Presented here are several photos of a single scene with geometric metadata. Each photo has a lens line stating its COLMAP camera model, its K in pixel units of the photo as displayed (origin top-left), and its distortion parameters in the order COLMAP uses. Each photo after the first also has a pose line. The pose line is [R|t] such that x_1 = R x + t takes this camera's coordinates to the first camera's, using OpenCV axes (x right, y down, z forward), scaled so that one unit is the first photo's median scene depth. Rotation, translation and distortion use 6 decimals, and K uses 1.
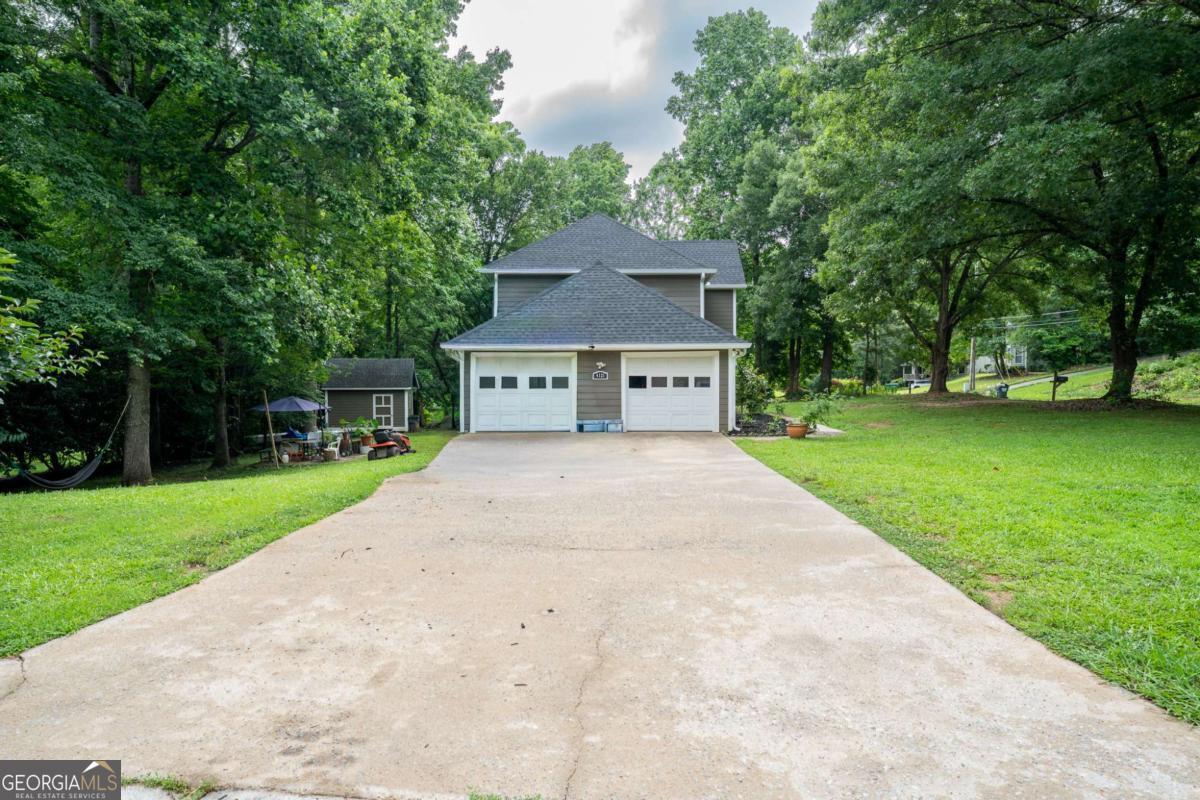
lens RADIAL K [[661.2, 0, 600.2], [0, 661.2, 402.7], [0, 0, 1]] dist [-0.045330, 0.035422]
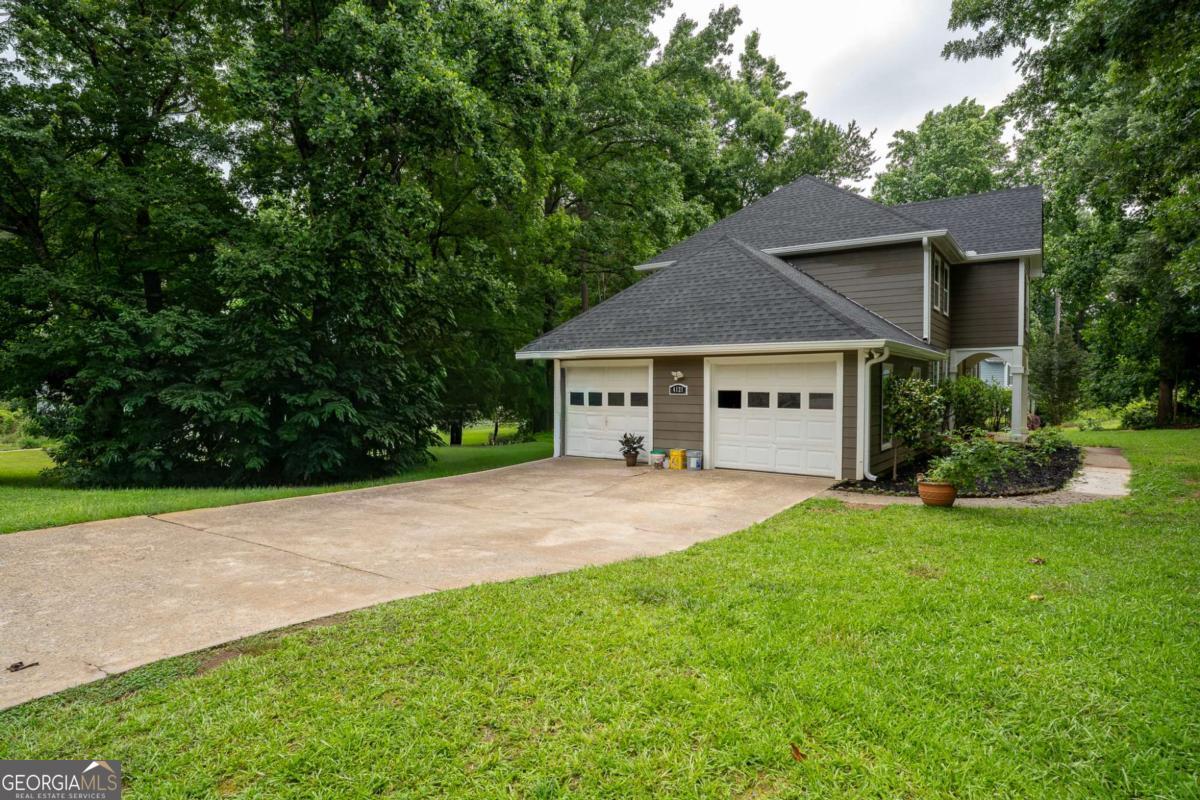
lens RADIAL K [[669.4, 0, 599.7], [0, 669.4, 401.3], [0, 0, 1]] dist [0.000992, -0.000312]
pose [[0.819877, 0.014935, -0.572344, 0.350520], [-0.030529, 0.999378, -0.017654, -0.012396], [0.571725, 0.031947, 0.819823, 0.337804]]
